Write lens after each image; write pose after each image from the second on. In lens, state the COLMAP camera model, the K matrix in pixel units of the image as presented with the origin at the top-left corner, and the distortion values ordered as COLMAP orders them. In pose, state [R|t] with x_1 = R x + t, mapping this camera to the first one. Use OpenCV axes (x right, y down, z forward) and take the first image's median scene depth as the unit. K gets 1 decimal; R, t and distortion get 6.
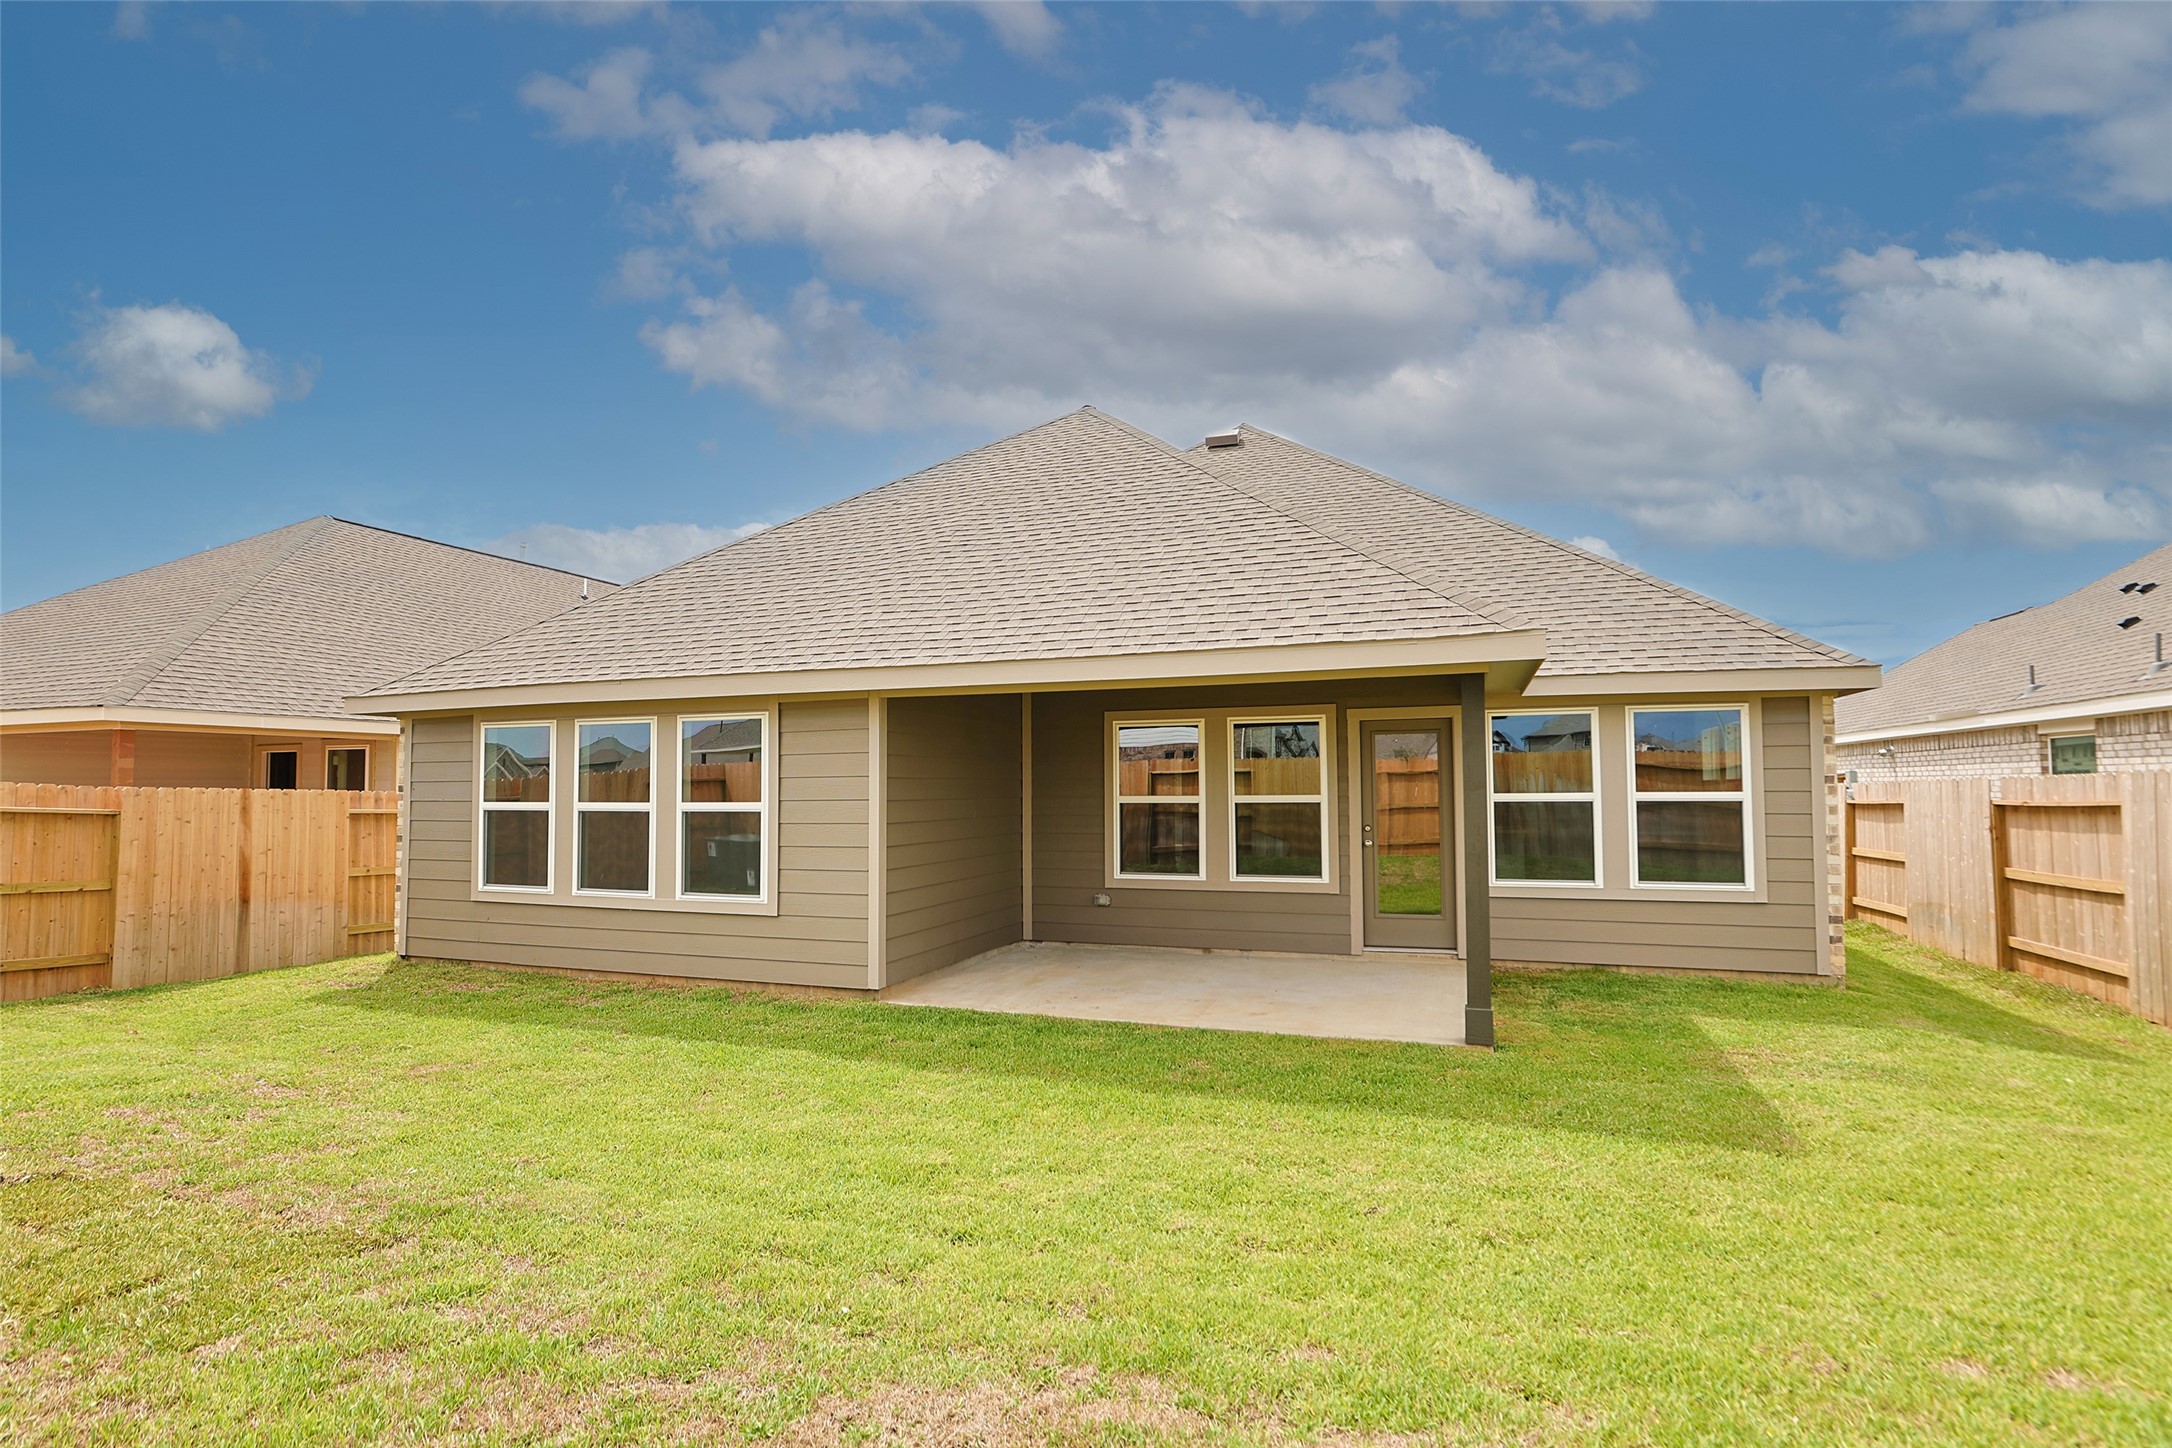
lens RADIAL K [[981.0, 0, 1086.1], [0, 981.0, 740.2], [0, 0, 1]] dist [0.002452, 0.000308]
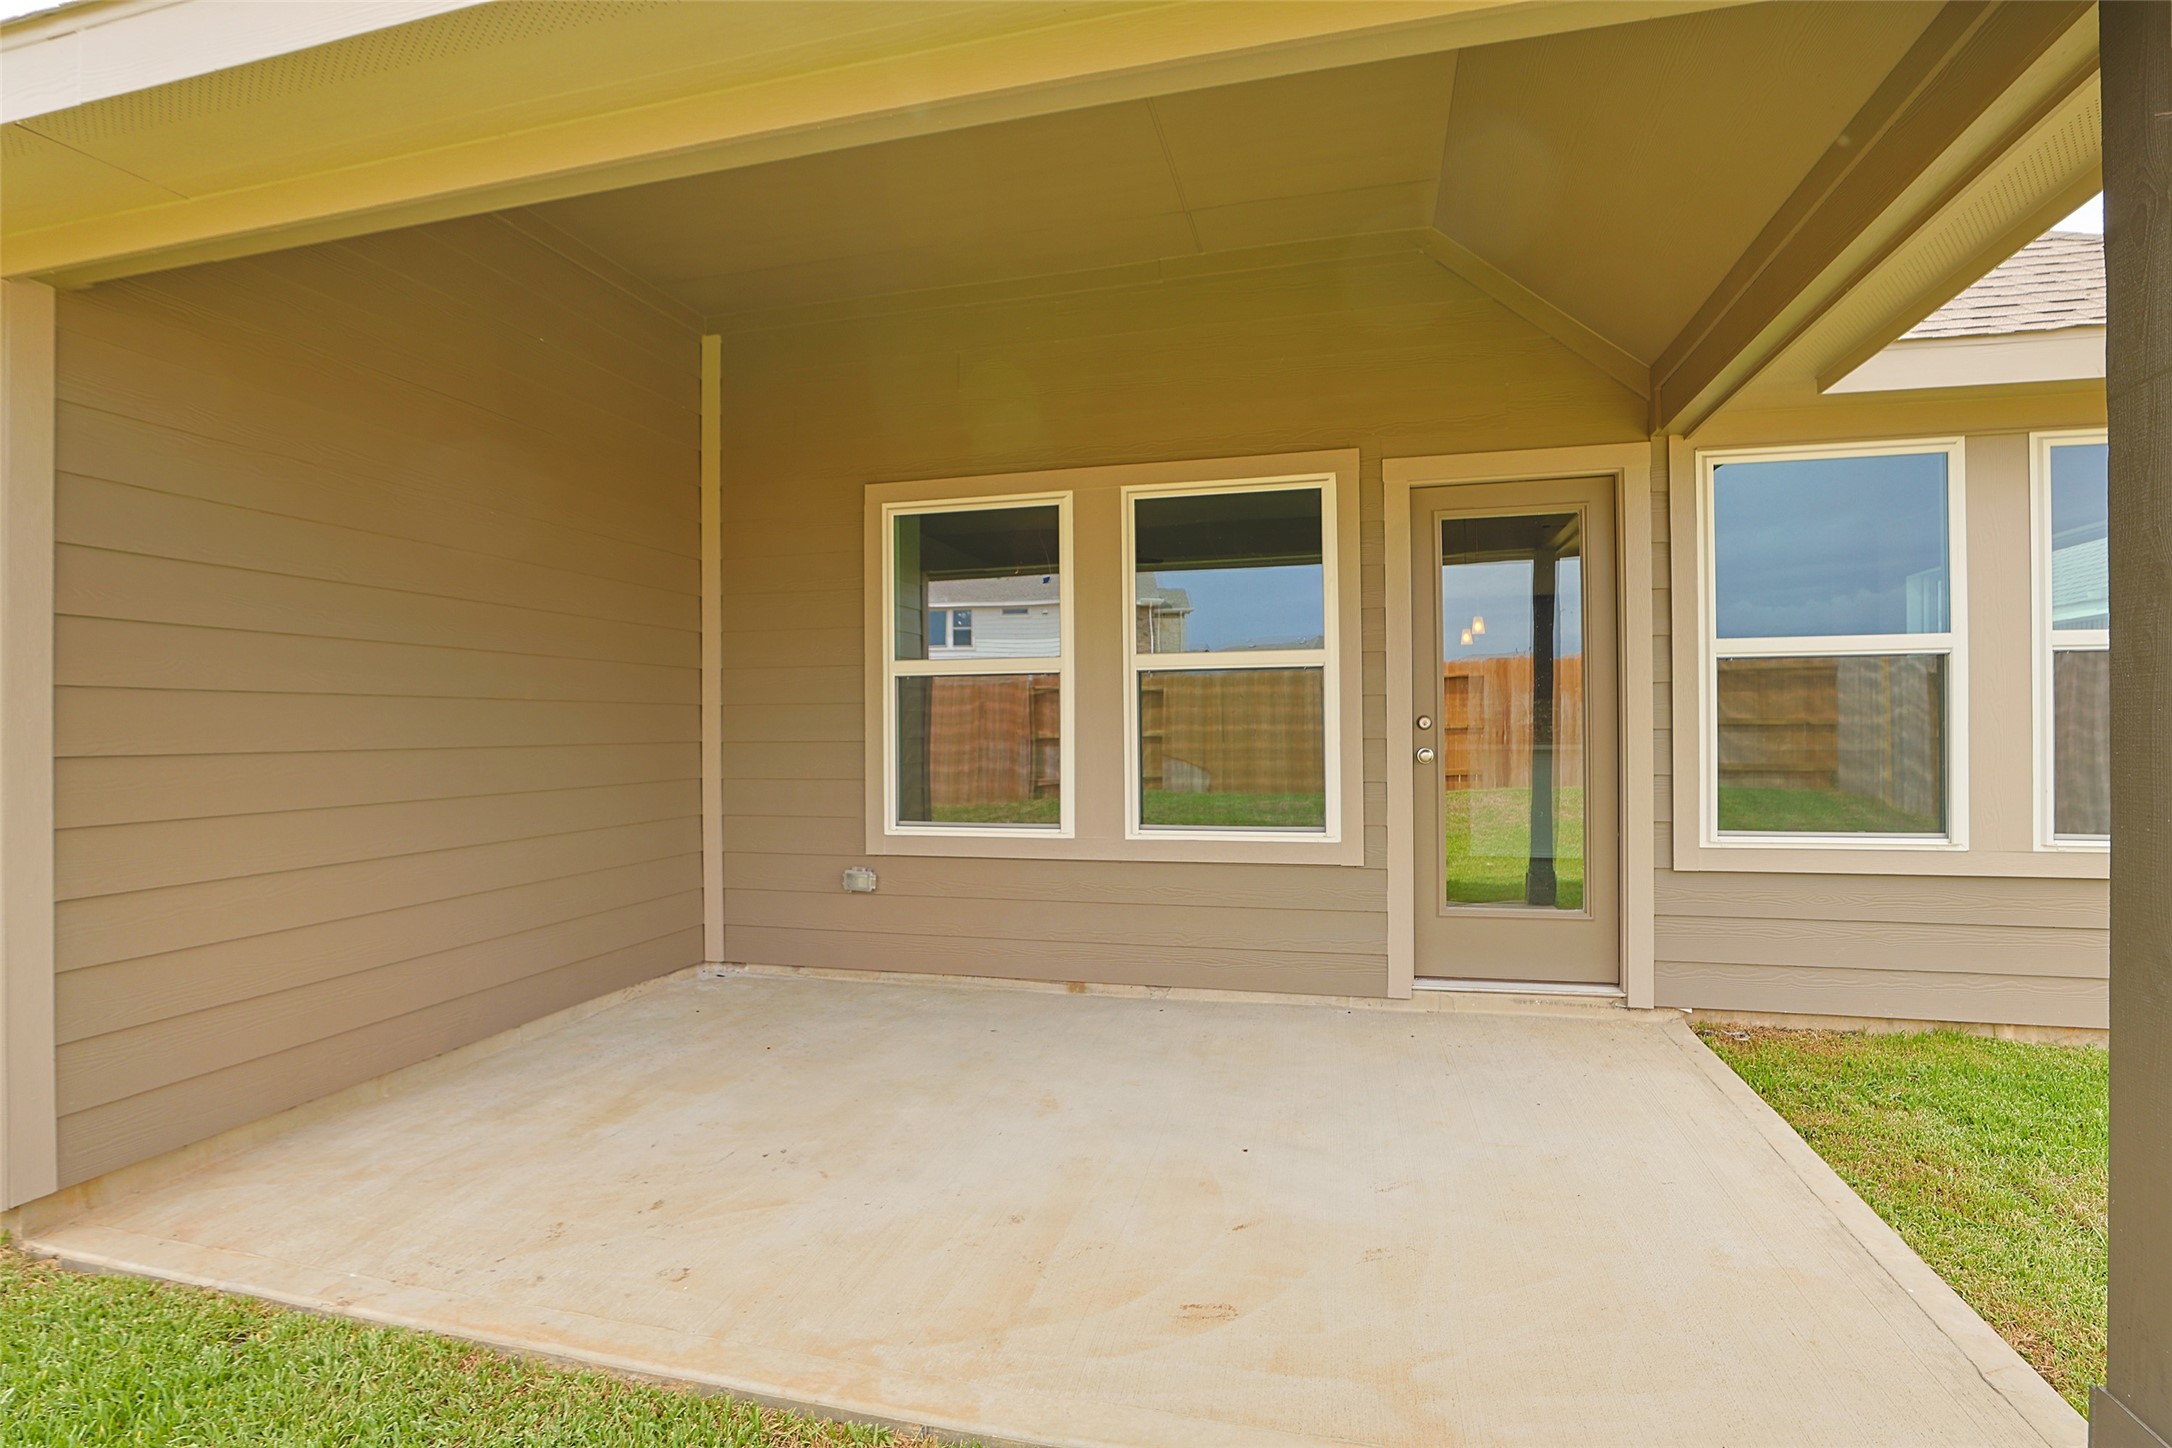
lens RADIAL K [[974.0, 0, 1086.0], [0, 974.0, 724.0], [0, 0, 1]] dist [0.004251, 0.000005]
pose [[0.995254, 0.000045, 0.097315, 0.085210], [-0.004137, 0.999116, 0.041844, 0.071714], [-0.097227, -0.042048, 0.994374, 0.559806]]
